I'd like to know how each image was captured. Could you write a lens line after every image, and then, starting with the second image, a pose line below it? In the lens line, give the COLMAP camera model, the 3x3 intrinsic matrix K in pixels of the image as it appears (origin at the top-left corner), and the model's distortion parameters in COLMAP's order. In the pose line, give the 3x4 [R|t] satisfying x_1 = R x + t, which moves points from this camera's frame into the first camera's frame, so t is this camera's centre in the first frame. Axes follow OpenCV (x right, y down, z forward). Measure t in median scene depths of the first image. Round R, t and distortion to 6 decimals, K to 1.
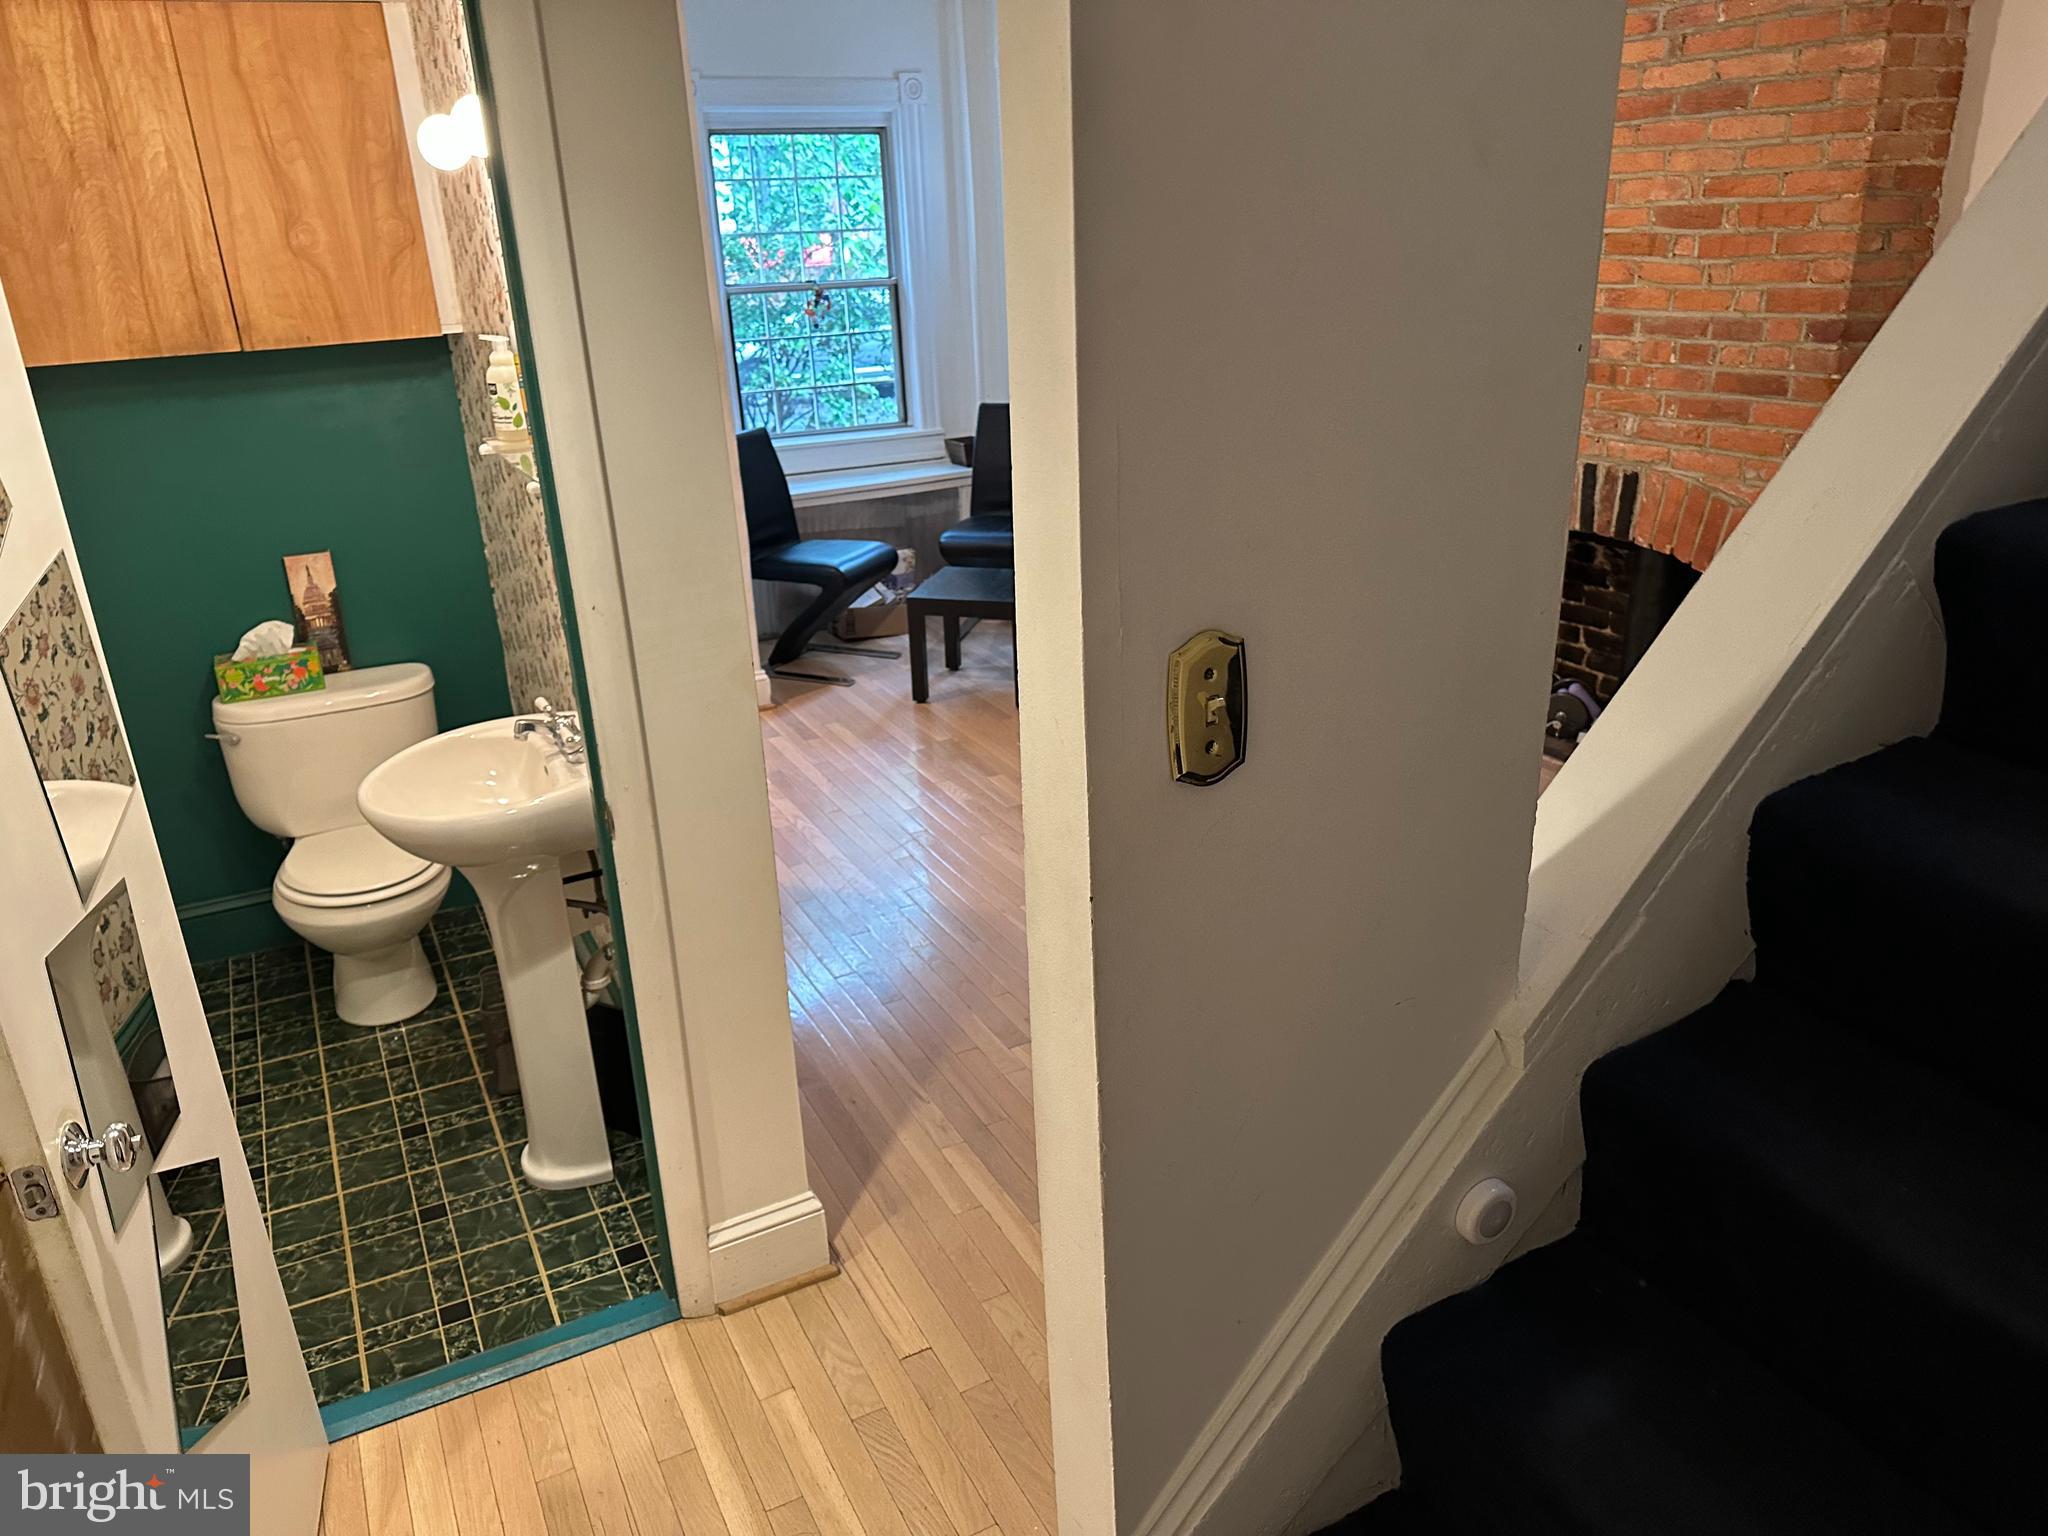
lens RADIAL K [[1438.2, 0, 1015.2], [0, 1438.2, 778.6], [0, 0, 1]] dist [0.003064, -0.030698]
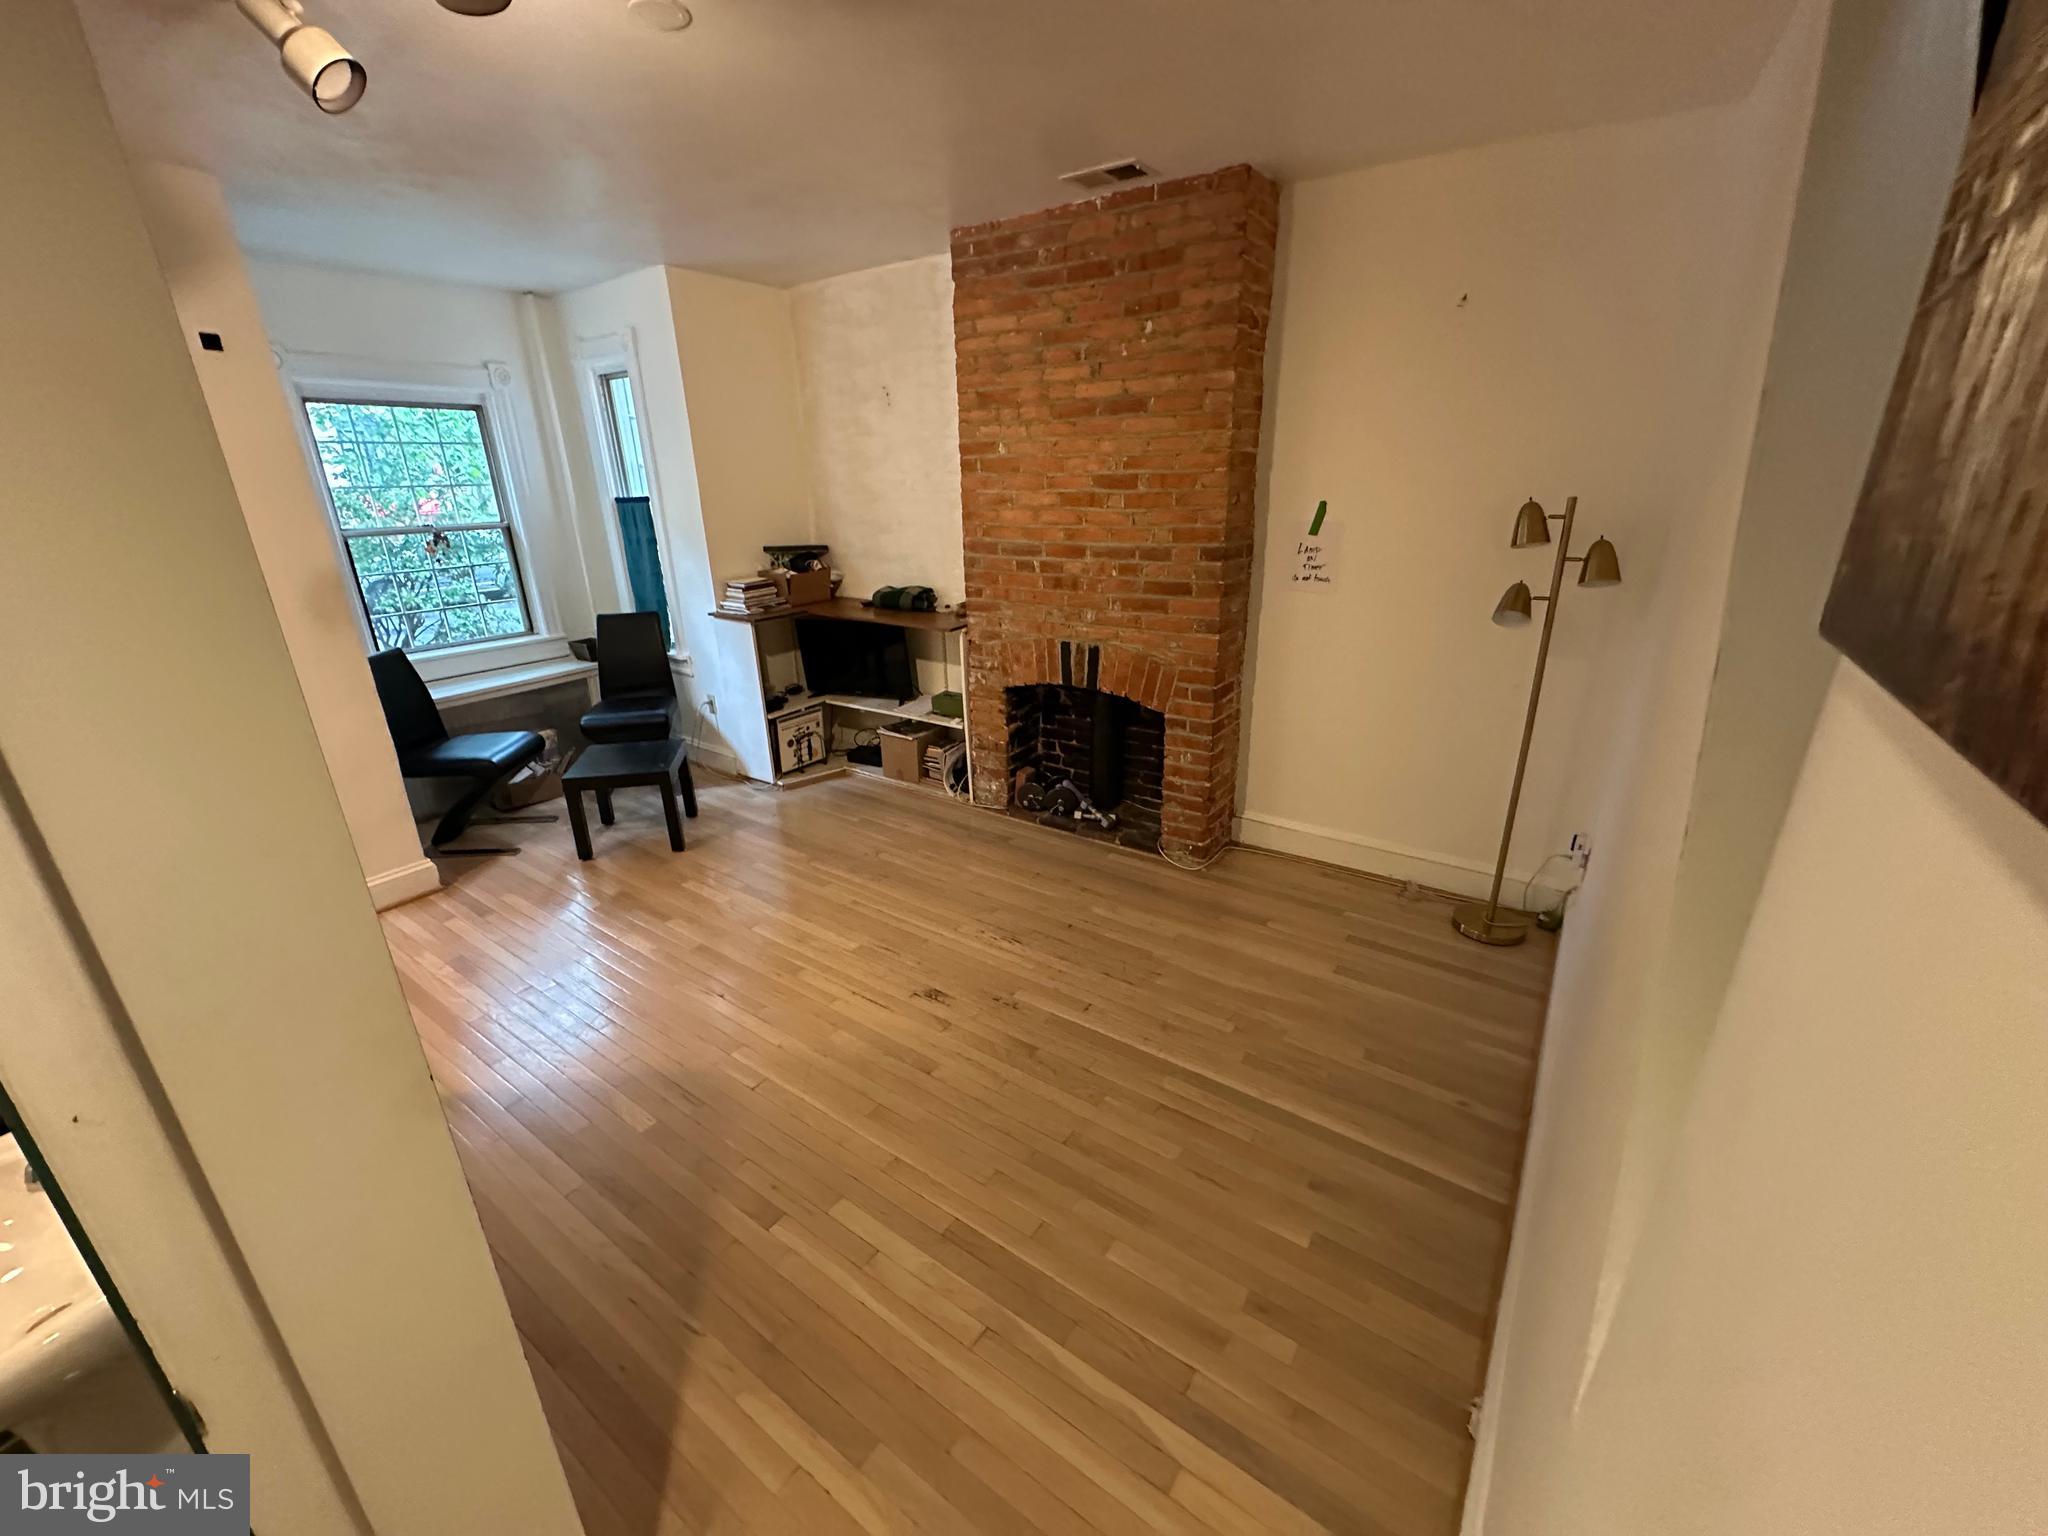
lens RADIAL K [[812.7, 0, 1034.8], [0, 812.7, 774.0], [0, 0, 1]] dist [-0.009534, 0.001452]
pose [[0.880569, -0.134410, 0.454458, -0.034544], [0.151674, 0.988429, -0.001551, -0.069072], [-0.448992, 0.070295, 0.890767, 0.210607]]
